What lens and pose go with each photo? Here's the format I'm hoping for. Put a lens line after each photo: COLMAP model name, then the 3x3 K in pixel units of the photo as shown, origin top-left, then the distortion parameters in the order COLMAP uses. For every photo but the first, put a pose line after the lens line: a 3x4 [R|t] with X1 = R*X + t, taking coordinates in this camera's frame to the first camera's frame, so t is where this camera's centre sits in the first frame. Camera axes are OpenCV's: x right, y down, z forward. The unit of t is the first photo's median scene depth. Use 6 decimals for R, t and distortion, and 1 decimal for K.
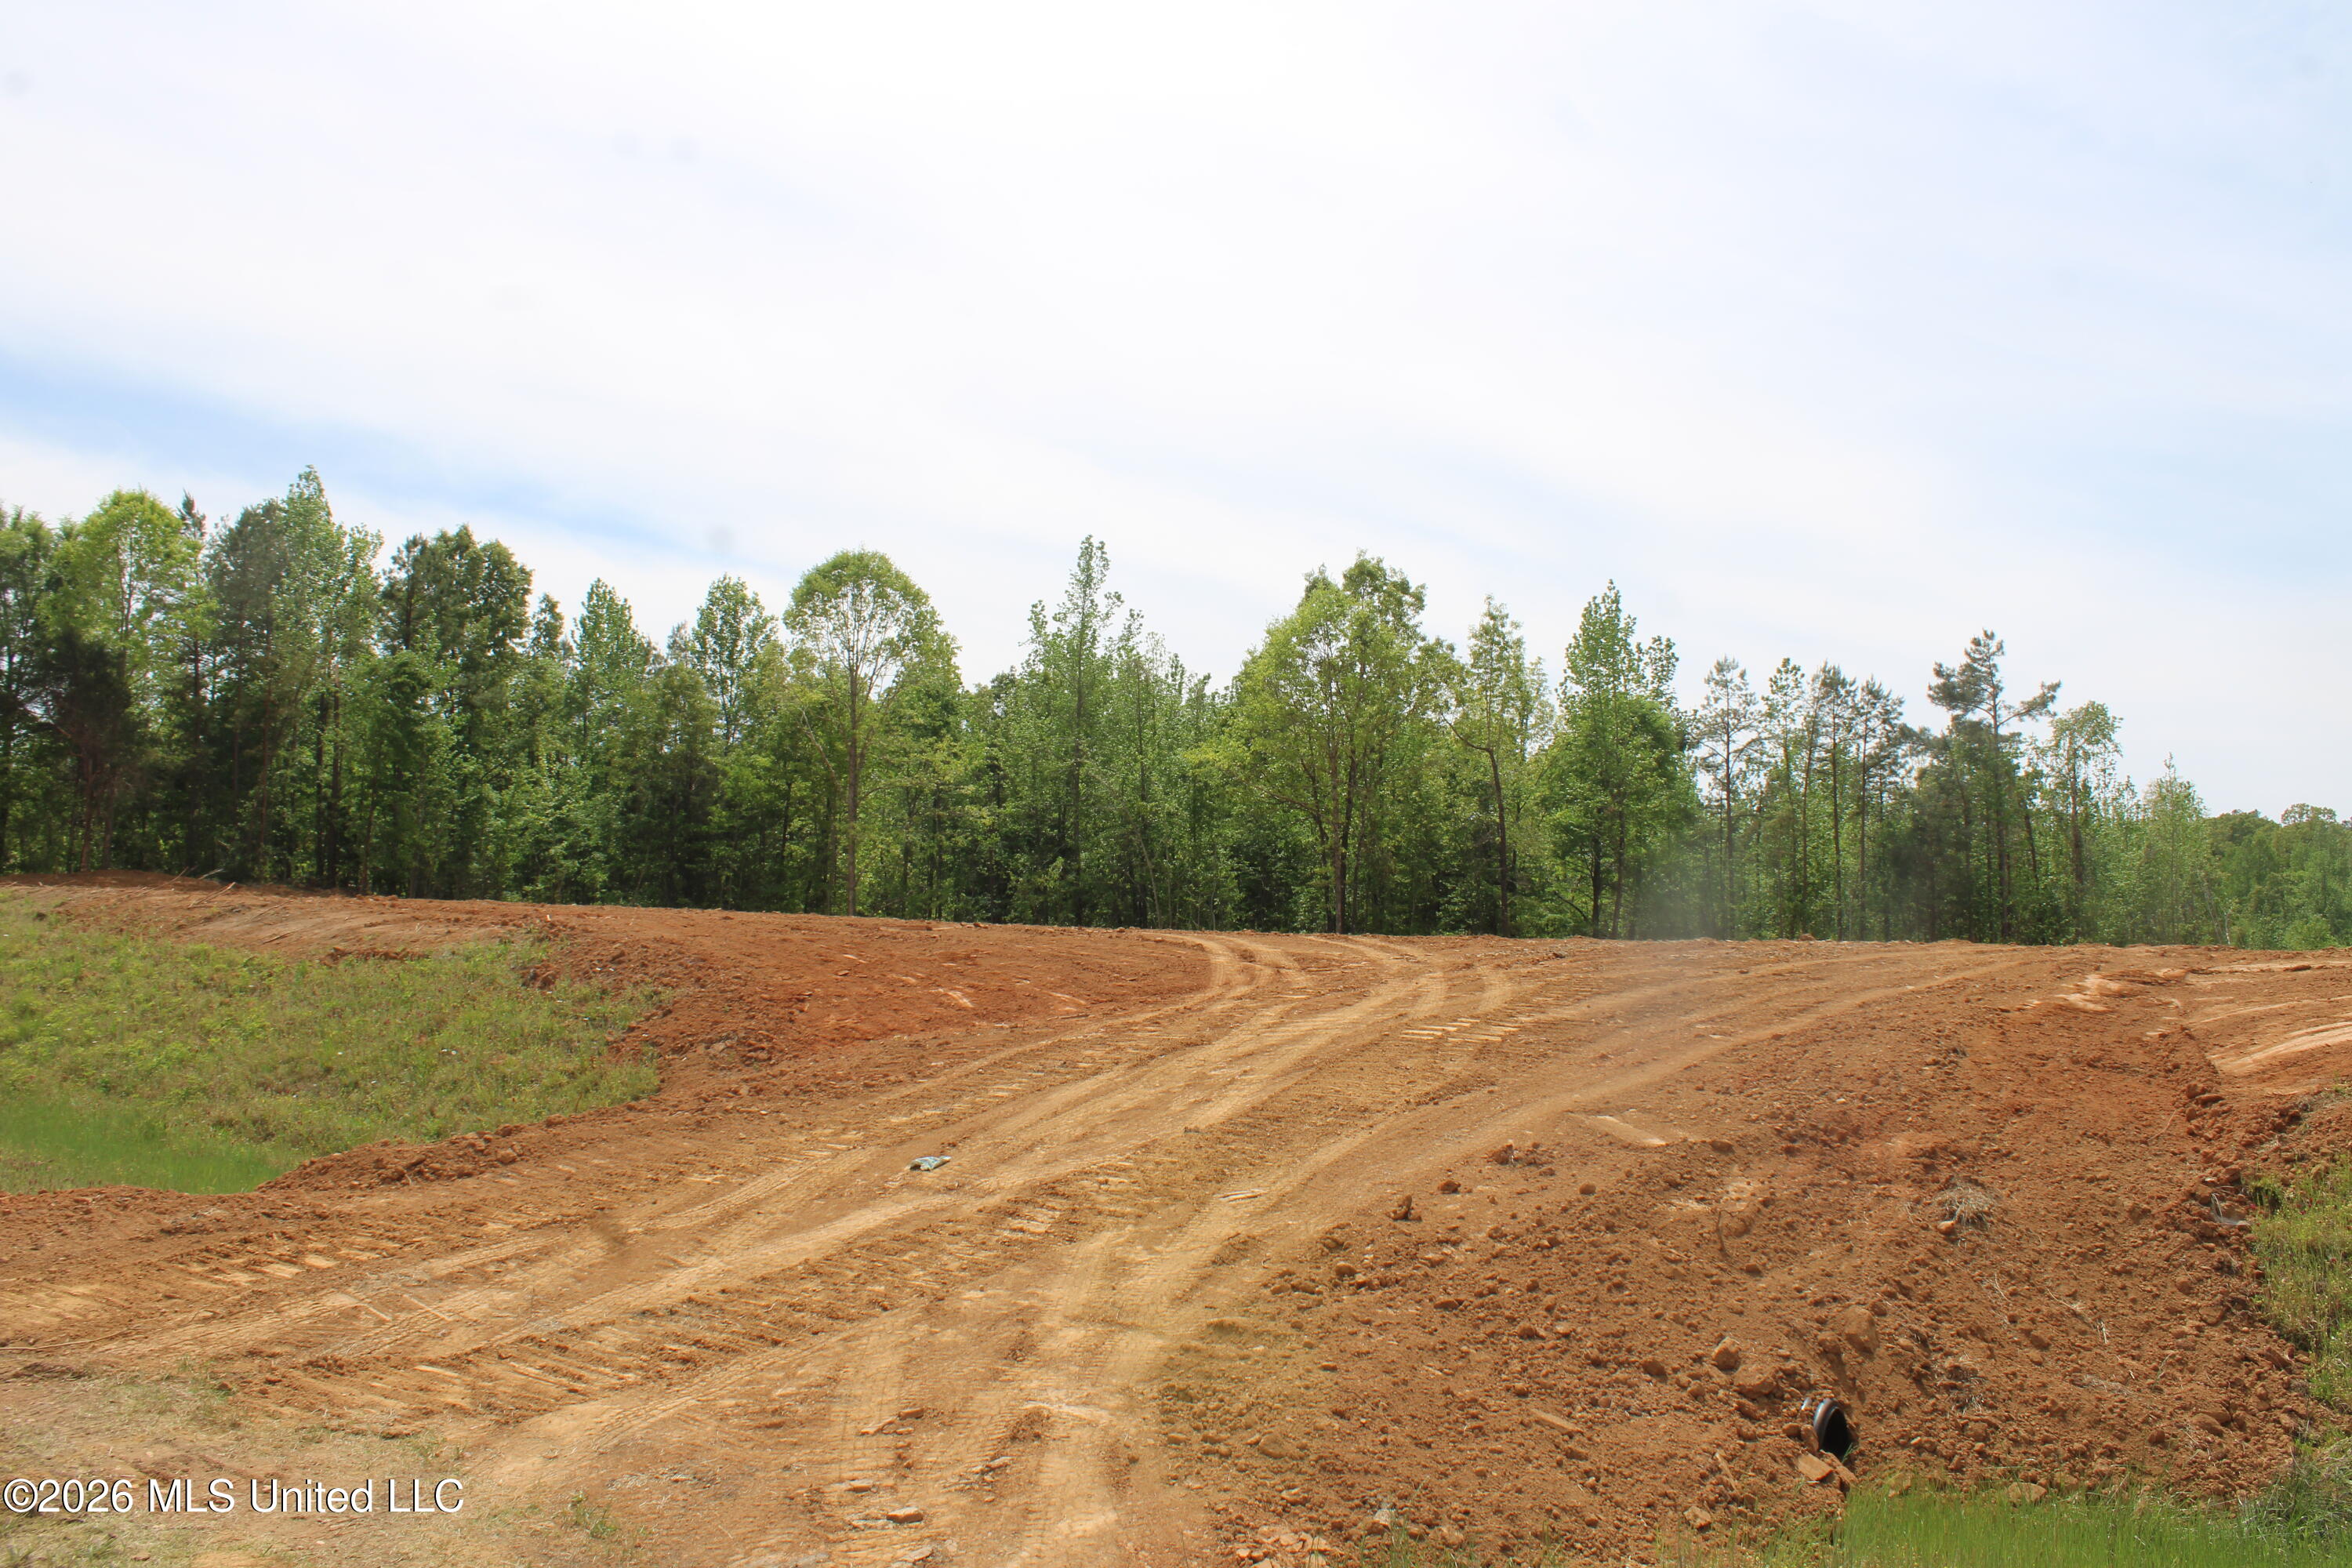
lens RADIAL K [[2045.7, 0, 1168.9], [0, 2045.7, 797.2], [0, 0, 1]] dist [-0.143013, 0.008514]
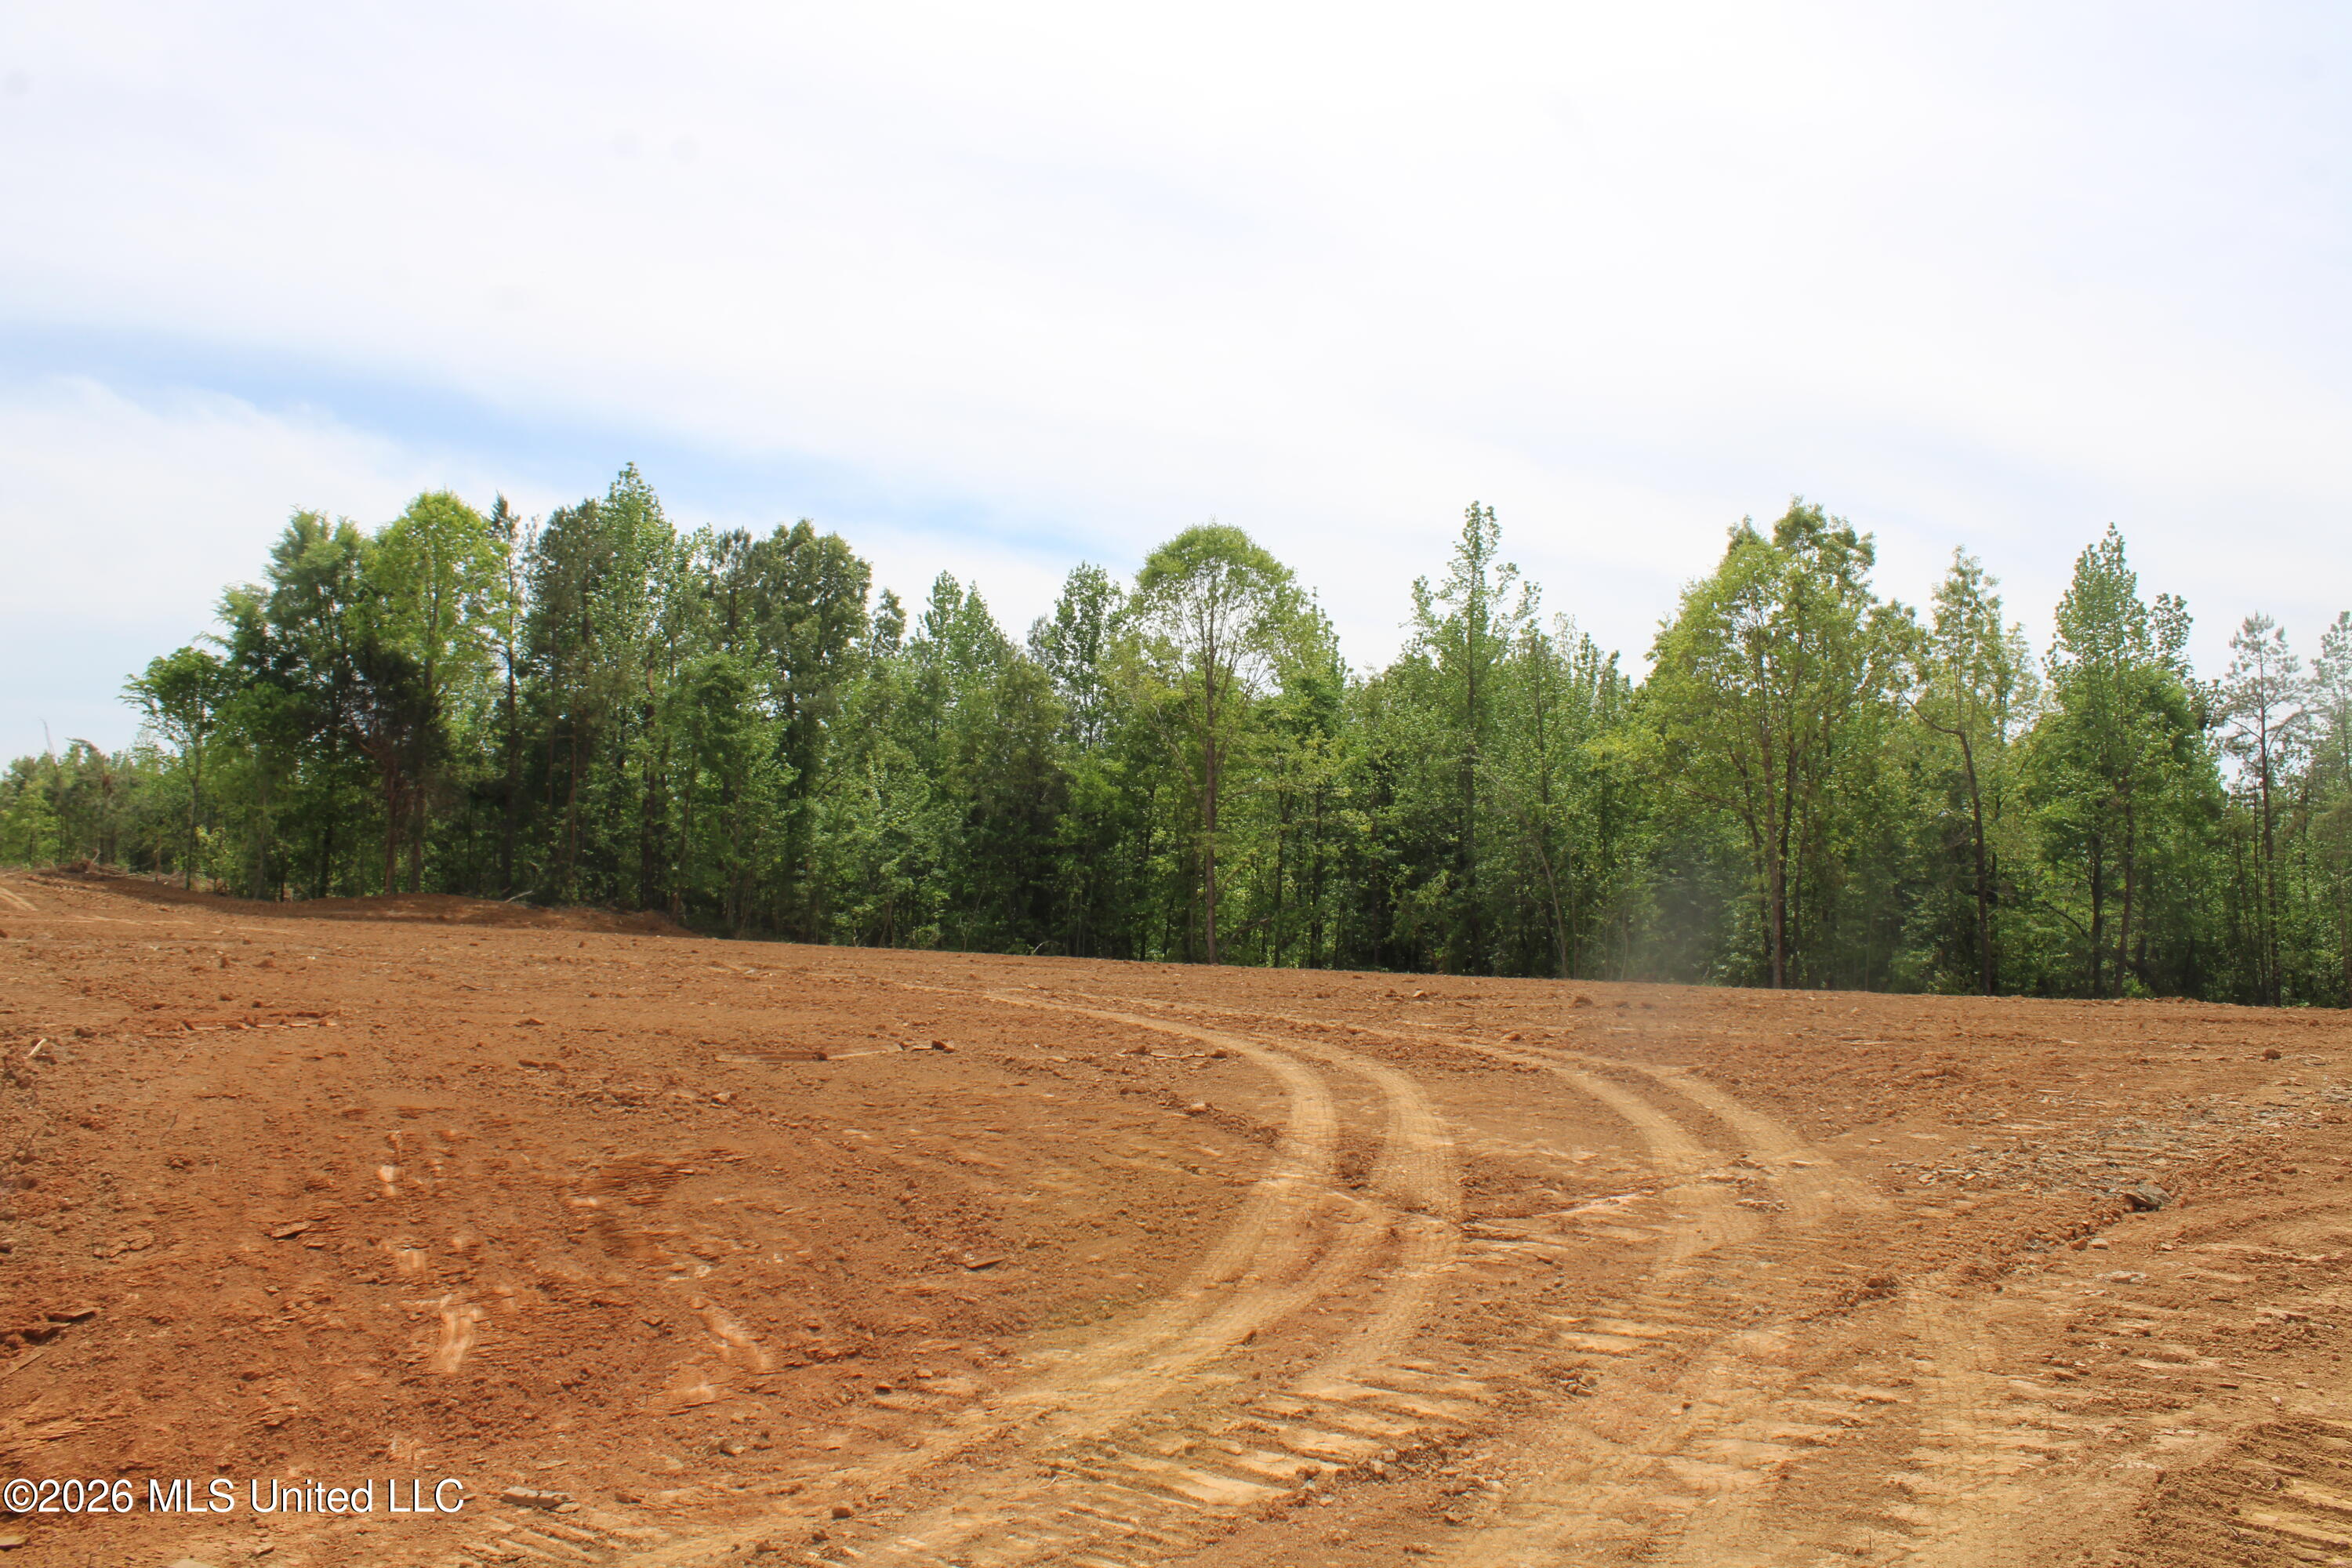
lens RADIAL K [[1952.6, 0, 1176.0], [0, 1952.6, 784.0], [0, 0, 1]] dist [-0.141069, 0.100233]
pose [[0.972712, -0.018880, -0.231245, 0.025768], [0.016945, 0.999803, -0.010352, 0.000096], [0.231395, 0.006151, 0.972840, 0.167227]]
